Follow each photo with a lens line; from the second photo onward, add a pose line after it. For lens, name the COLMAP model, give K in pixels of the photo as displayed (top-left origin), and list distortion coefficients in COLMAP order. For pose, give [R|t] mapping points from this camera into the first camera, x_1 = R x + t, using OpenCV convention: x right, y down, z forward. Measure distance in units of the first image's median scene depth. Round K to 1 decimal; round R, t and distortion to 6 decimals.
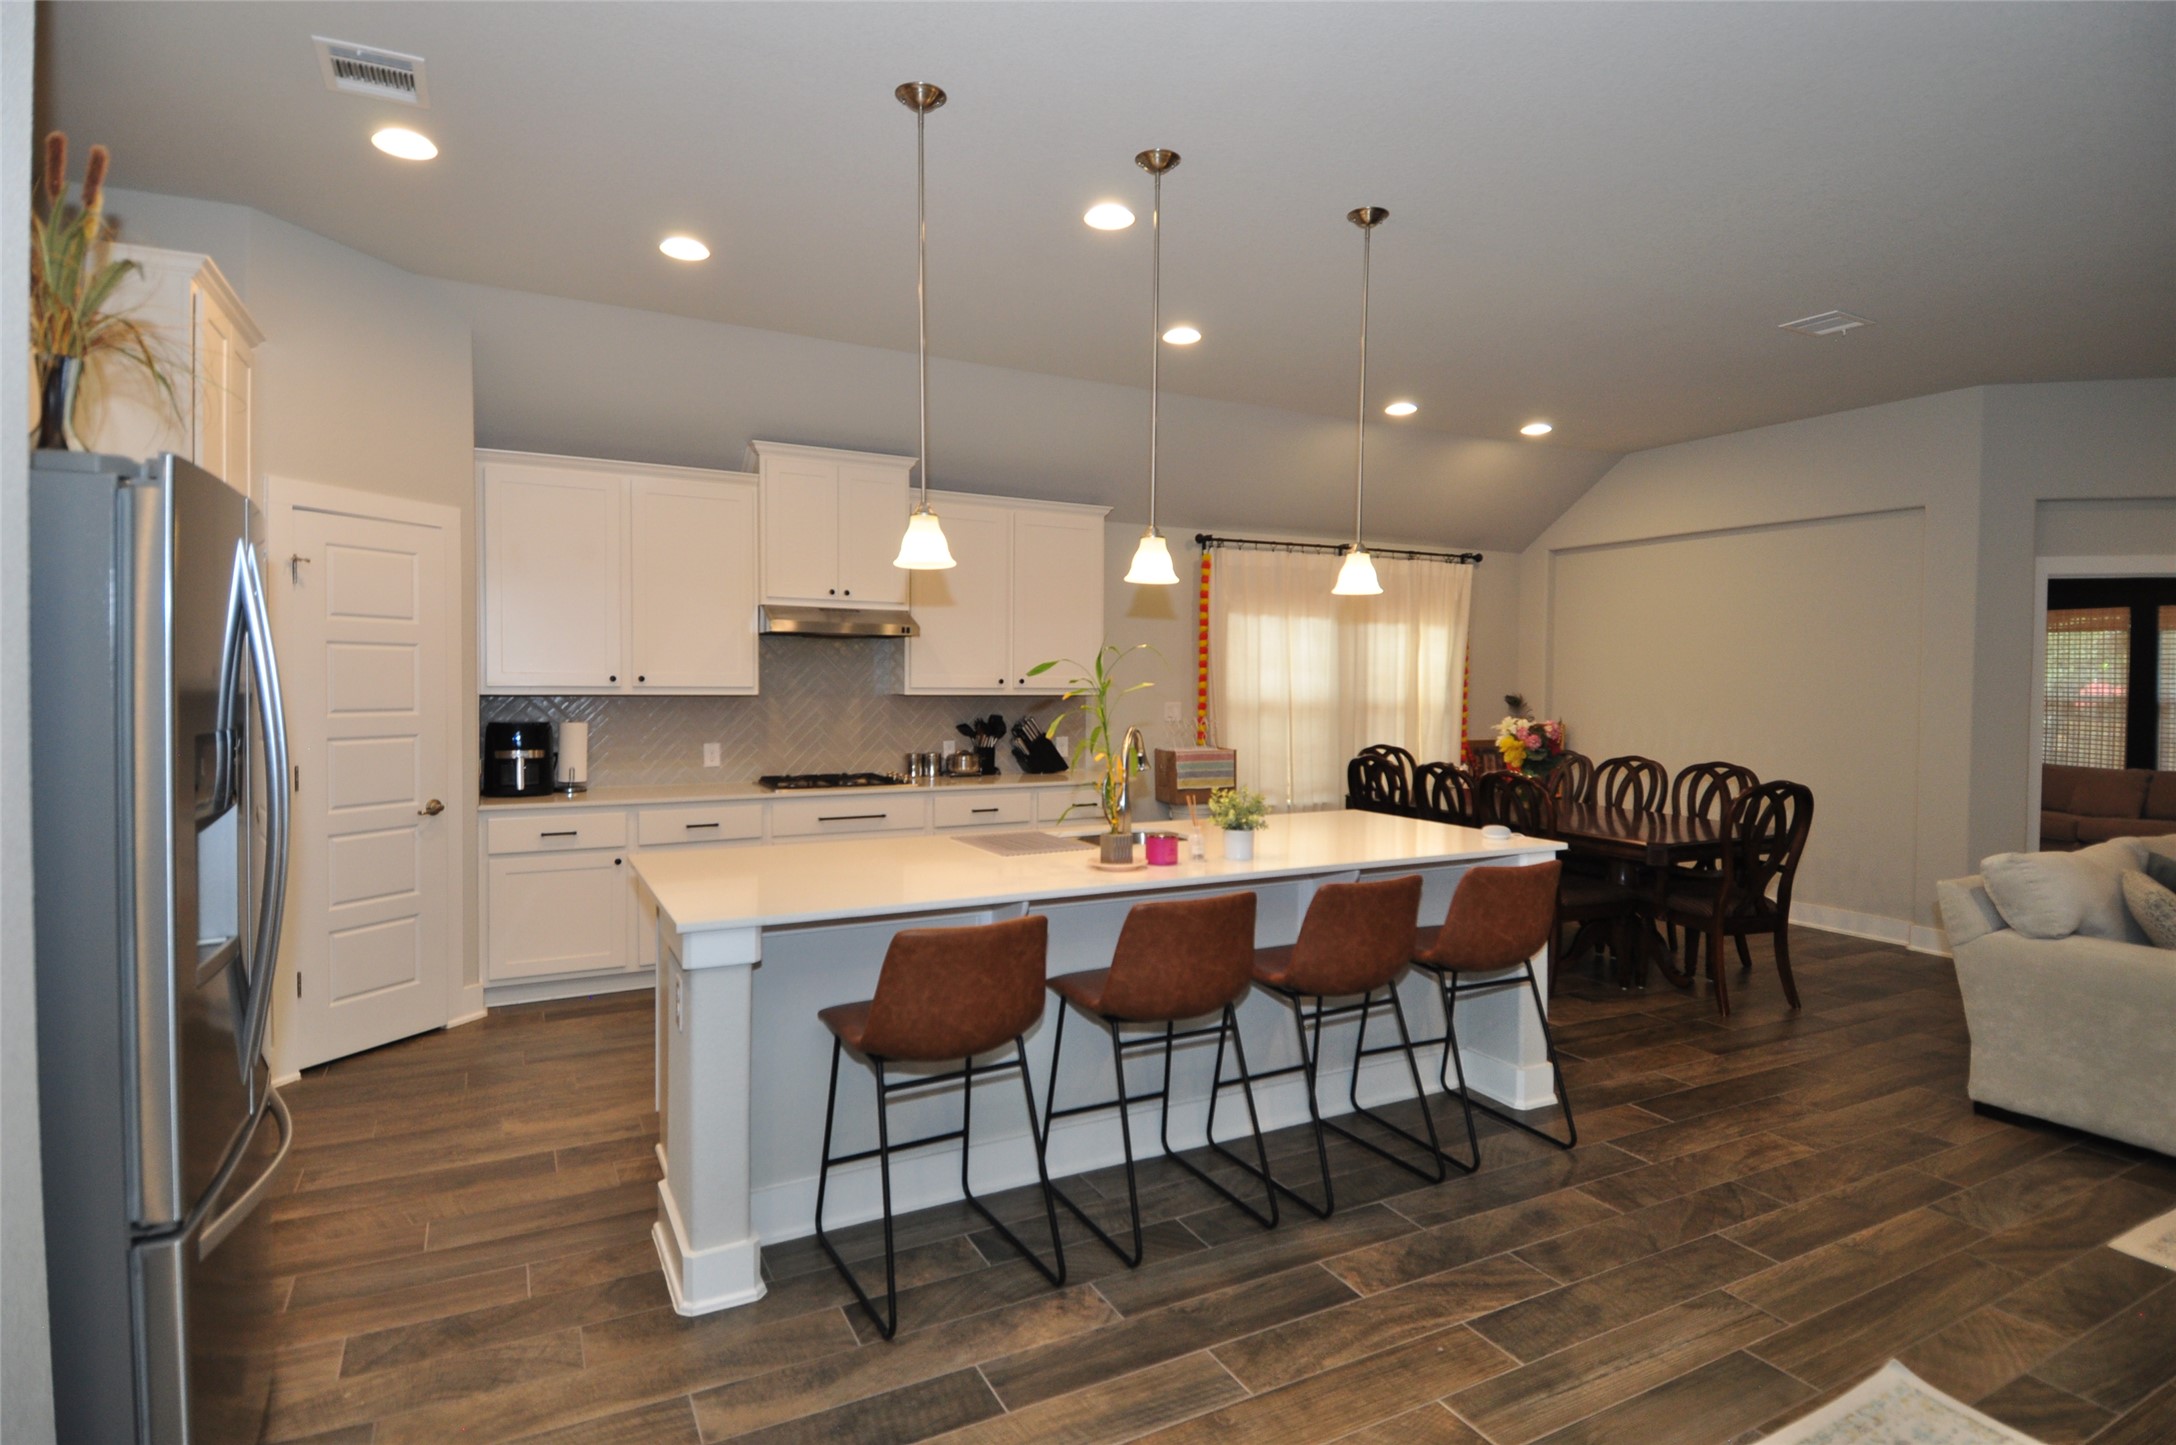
lens RADIAL K [[1133.0, 0, 1117.6], [0, 1133.0, 711.3], [0, 0, 1]] dist [0.036297, -0.040826]
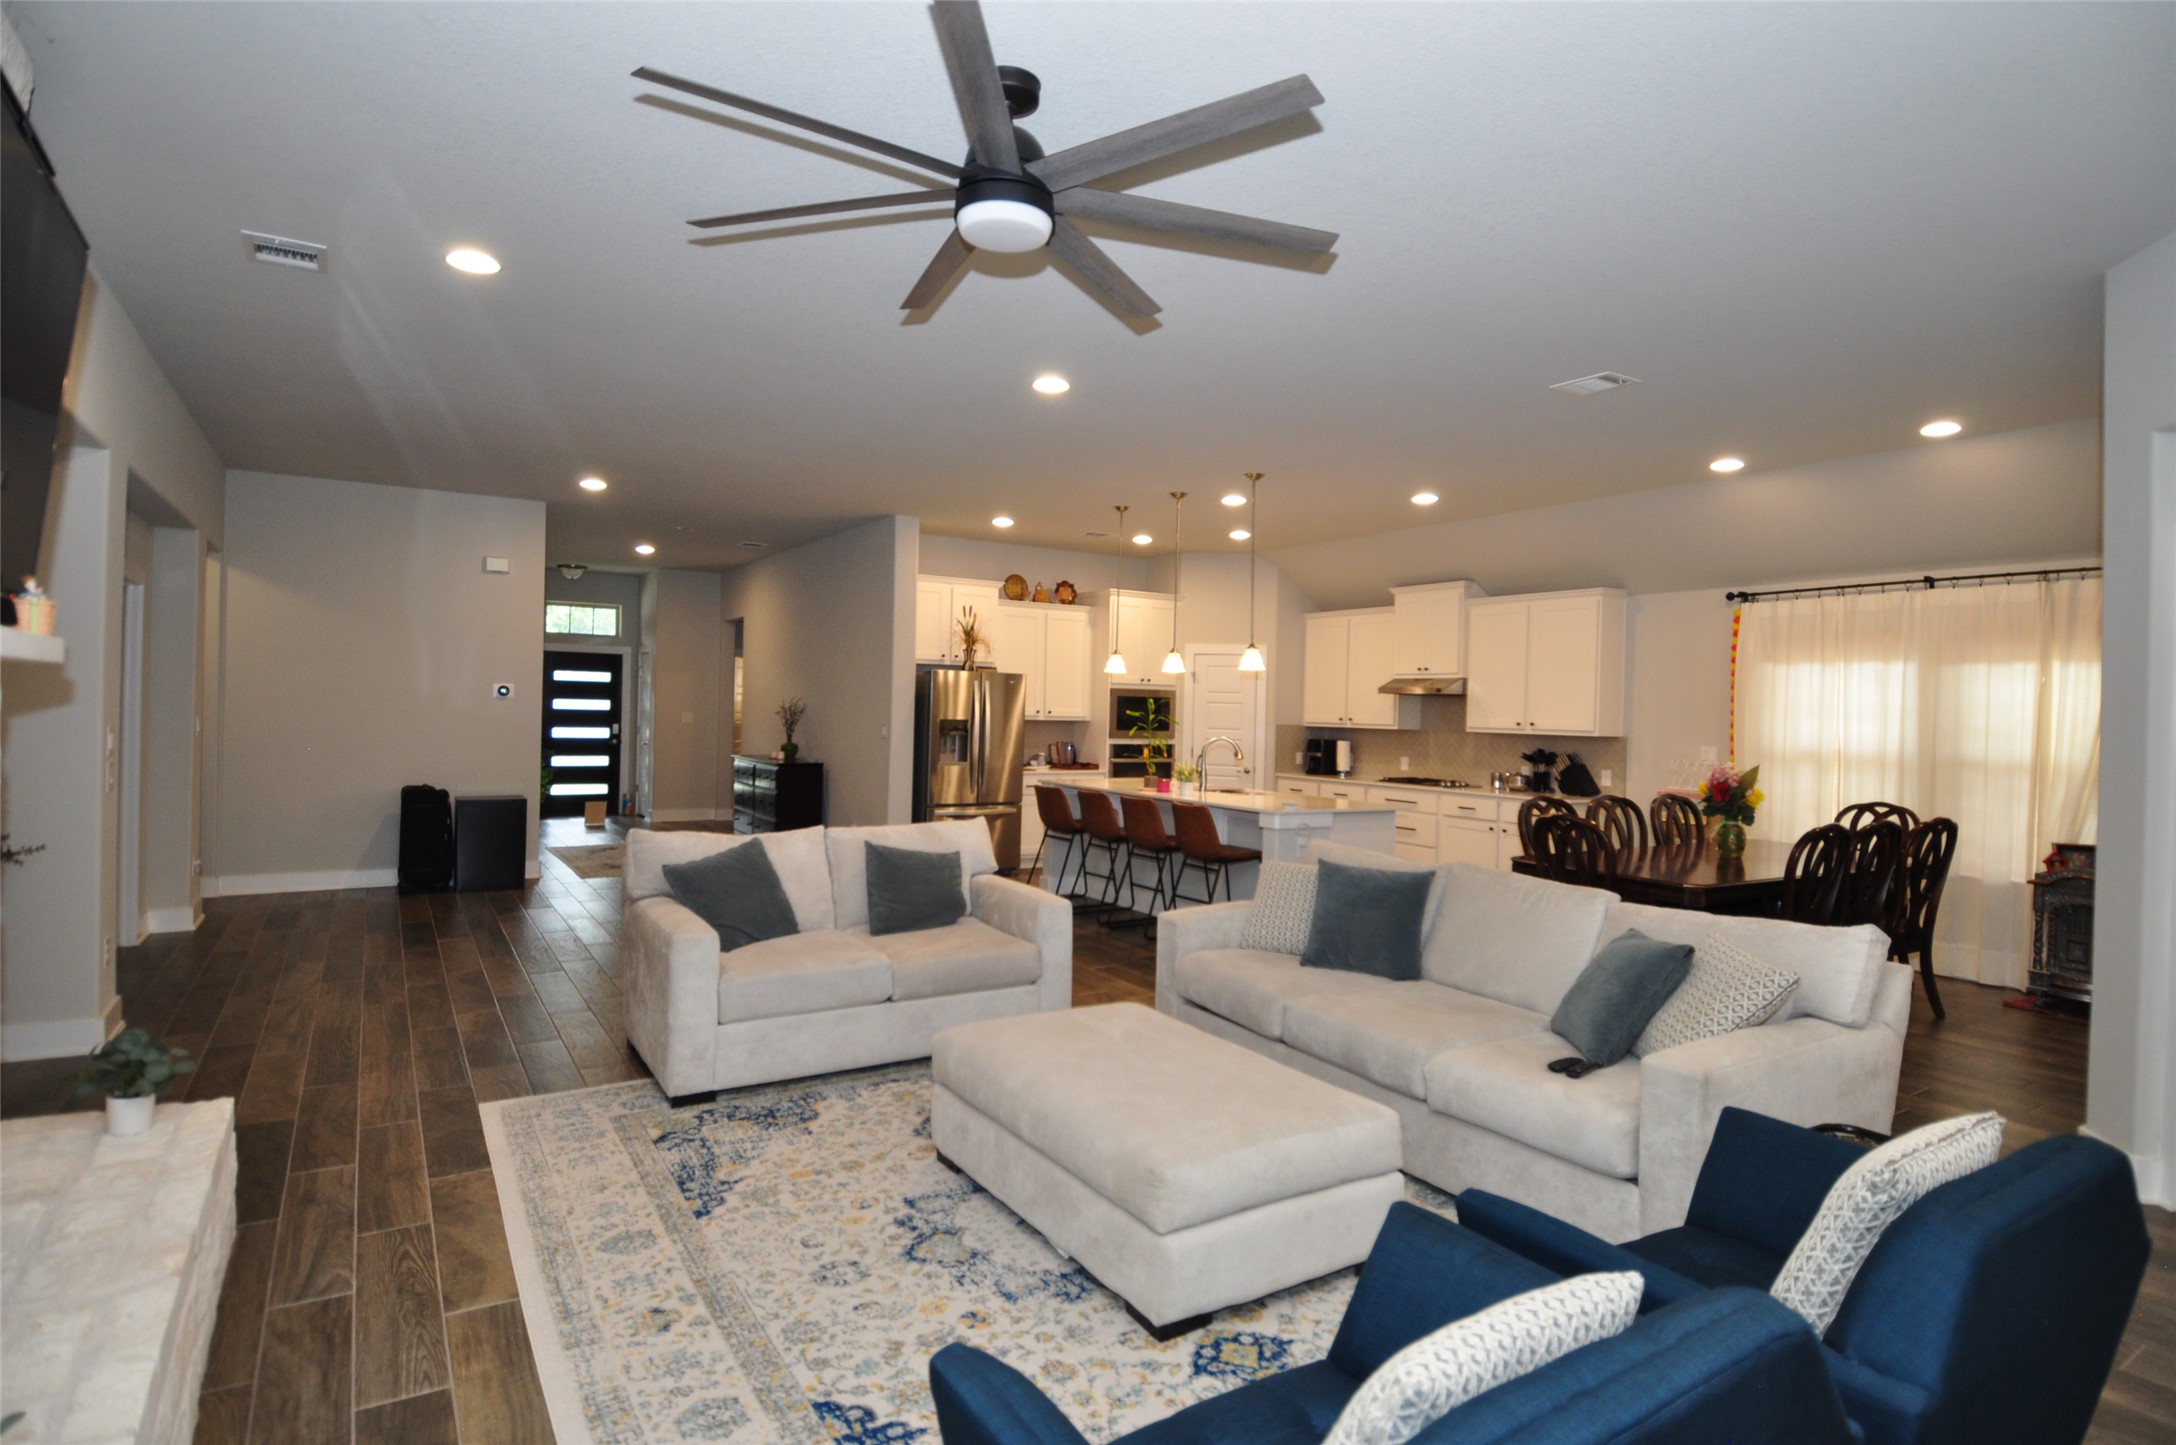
lens RADIAL K [[1133.0, 0, 1114.7], [0, 1133.0, 721.4], [0, 0, 1]] dist [0.036297, -0.040826]
pose [[0.081542, 0.003409, -0.996664, 1.303333], [-0.052283, 0.998632, -0.000862, -0.001898], [0.995298, 0.052178, 0.081608, 0.388648]]
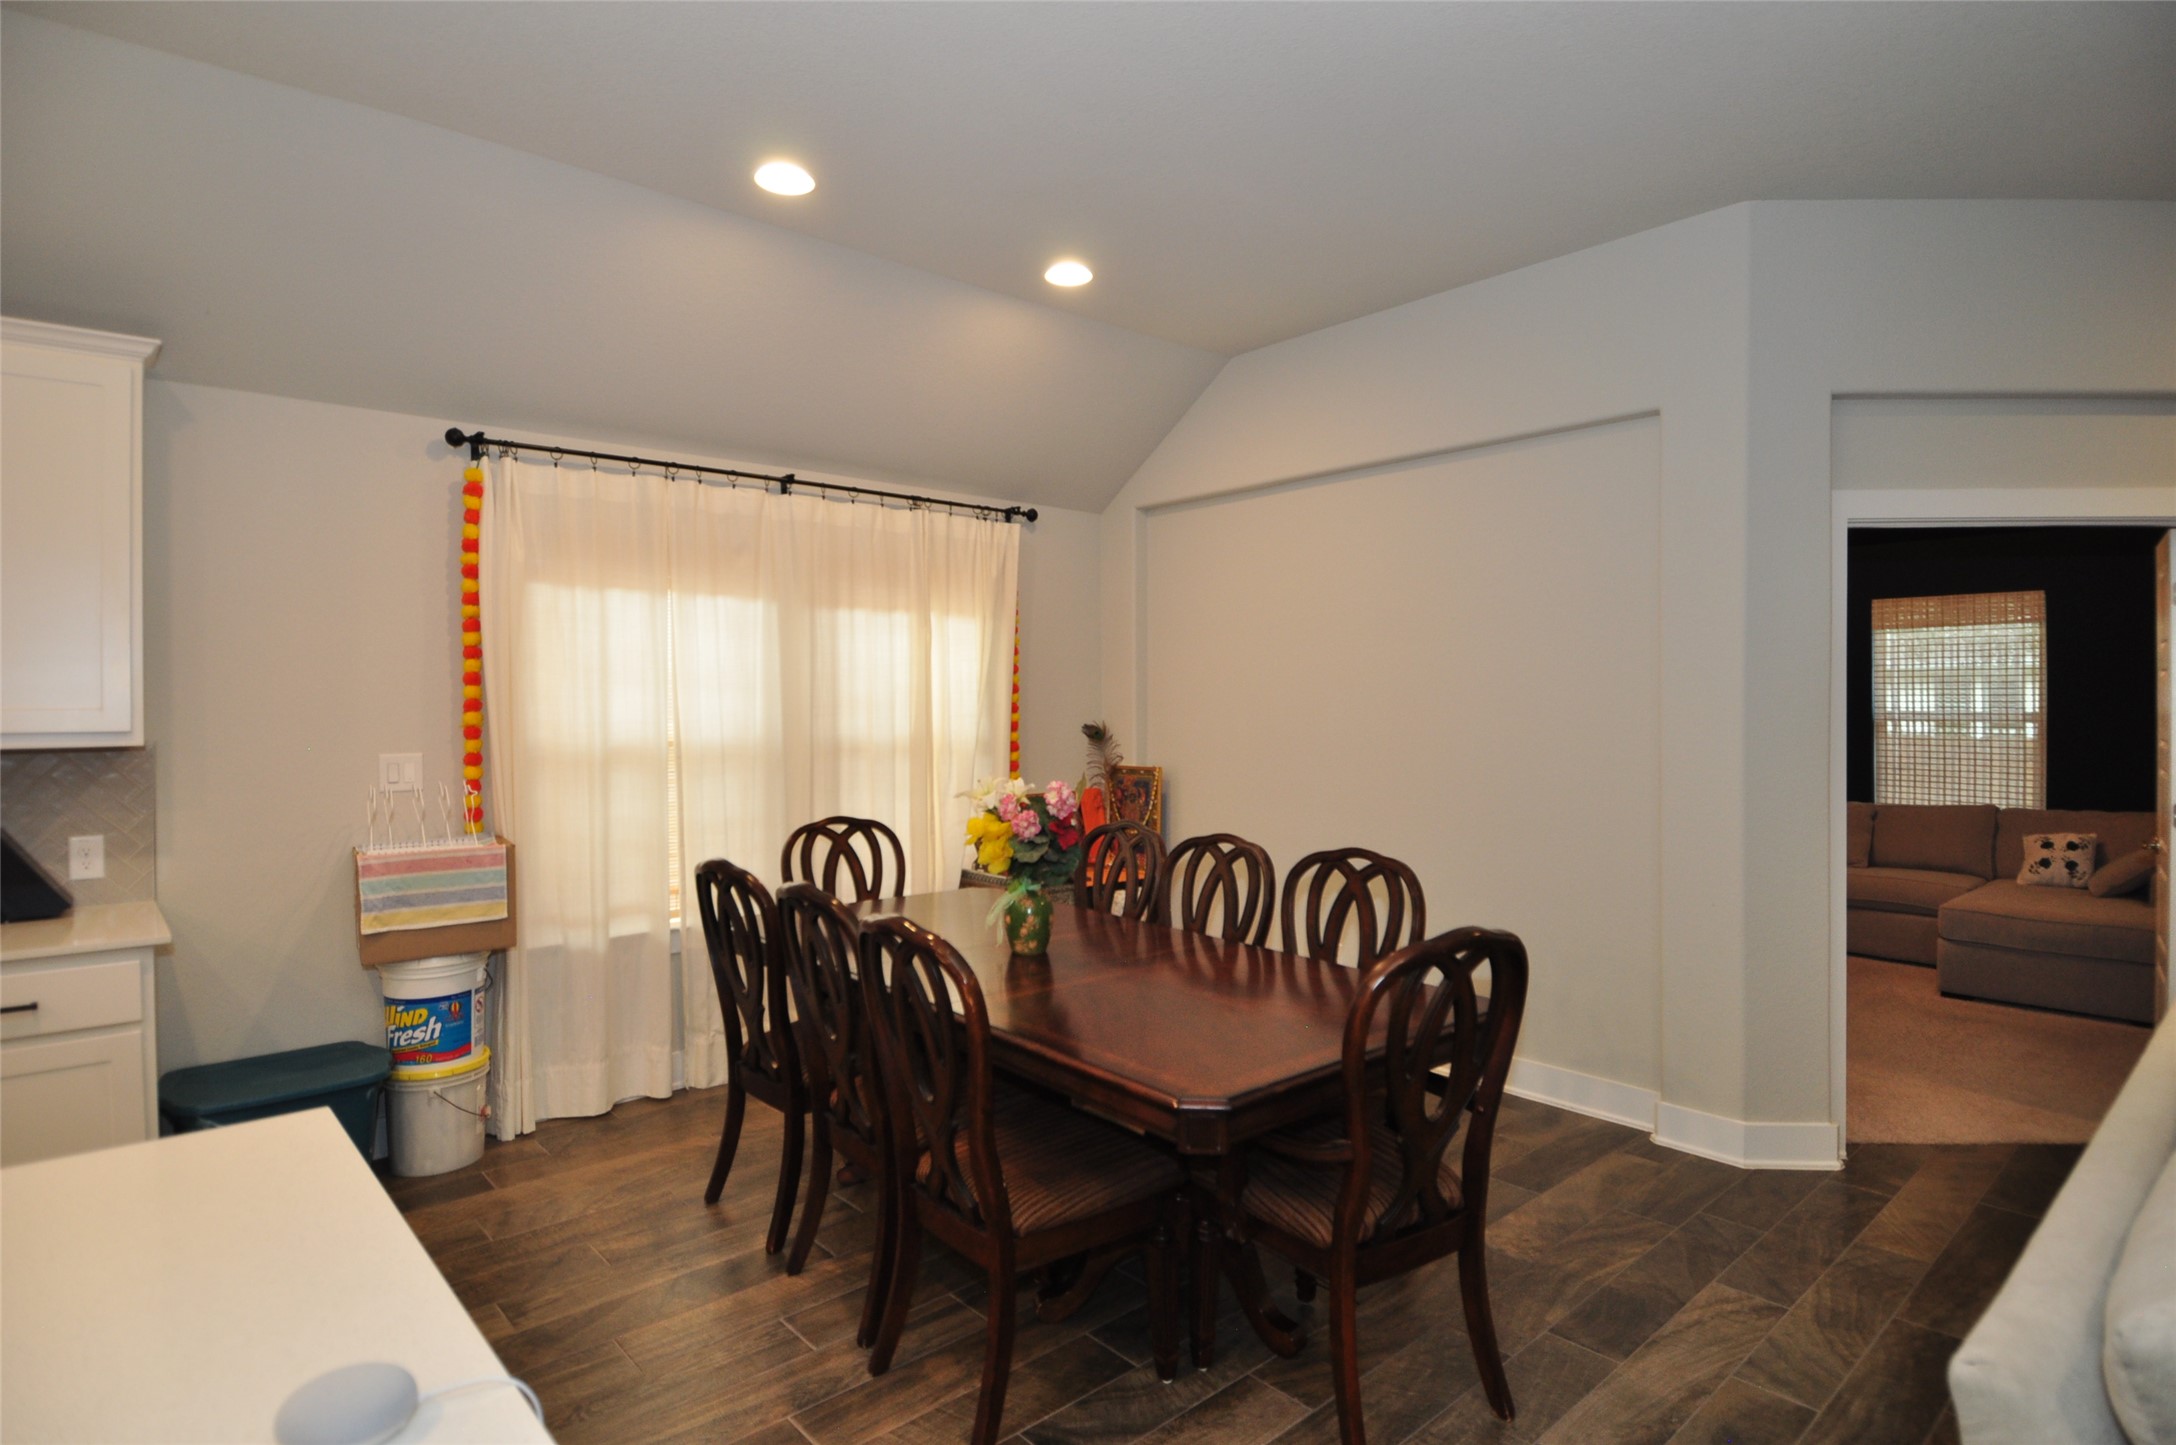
lens RADIAL K [[1133.0, 0, 1129.5], [0, 1133.0, 703.6], [0, 0, 1]] dist [0.036297, -0.040826]
pose [[0.967420, -0.012326, 0.252878, 0.279073], [0.018183, 0.999618, -0.020838, -0.015880], [-0.252524, 0.024758, 0.967274, 0.487892]]
